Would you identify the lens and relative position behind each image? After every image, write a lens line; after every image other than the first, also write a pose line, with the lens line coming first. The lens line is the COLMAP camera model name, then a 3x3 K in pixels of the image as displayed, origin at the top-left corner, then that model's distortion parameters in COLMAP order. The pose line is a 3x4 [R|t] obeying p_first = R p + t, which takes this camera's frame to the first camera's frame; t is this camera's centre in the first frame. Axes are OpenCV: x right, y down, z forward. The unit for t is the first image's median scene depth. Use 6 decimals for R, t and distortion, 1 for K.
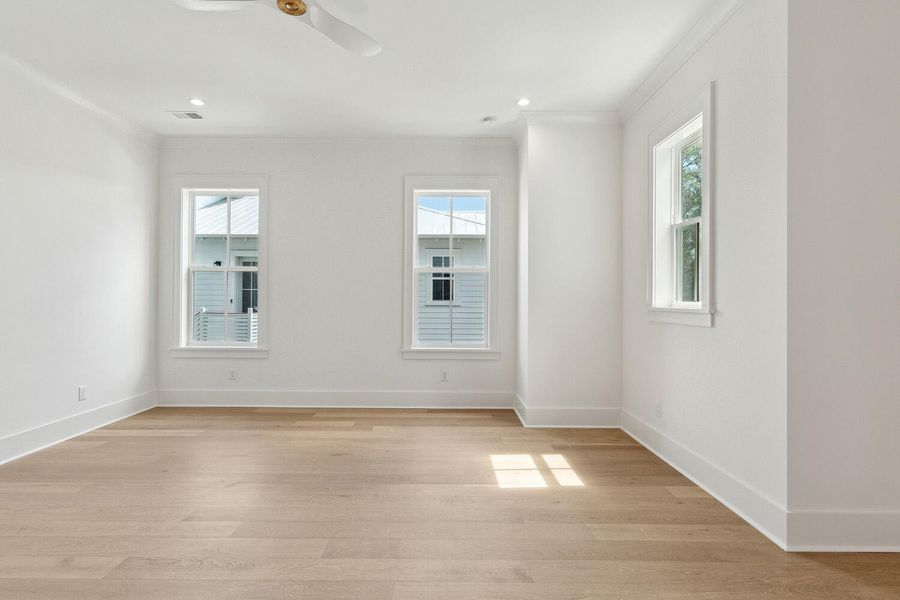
lens RADIAL K [[430.9, 0, 447.6], [0, 430.9, 295.4], [0, 0, 1]] dist [0.002954, -0.003582]
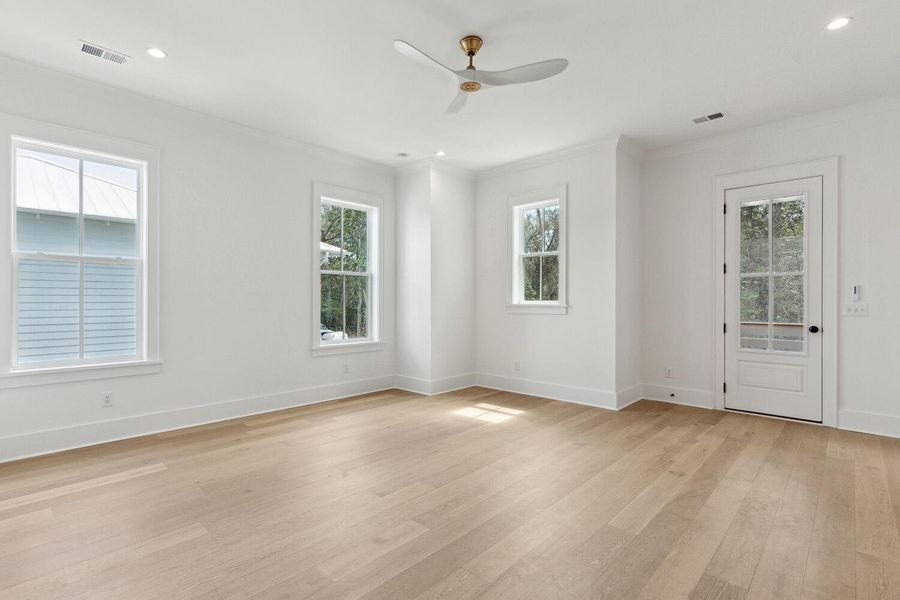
lens RADIAL K [[430.9, 0, 443.5], [0, 430.9, 296.8], [0, 0, 1]] dist [0.002954, -0.003582]
pose [[0.686034, 0.001256, 0.727568, -0.746659], [-0.005427, 0.999980, 0.003391, -0.003928], [-0.727549, -0.006275, 0.686027, 0.060467]]
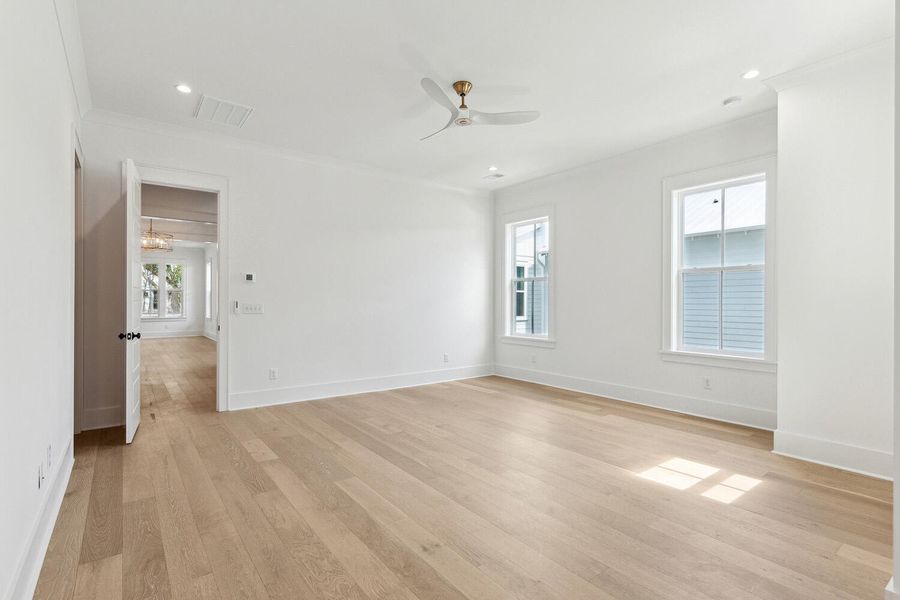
lens RADIAL K [[430.9, 0, 442.9], [0, 430.9, 301.0], [0, 0, 1]] dist [0.002954, -0.003582]
pose [[0.597193, -0.005279, -0.802080, 0.465464], [0.011264, 0.999935, 0.001805, 0.000014], [0.802019, -0.010113, 0.597213, -0.020807]]
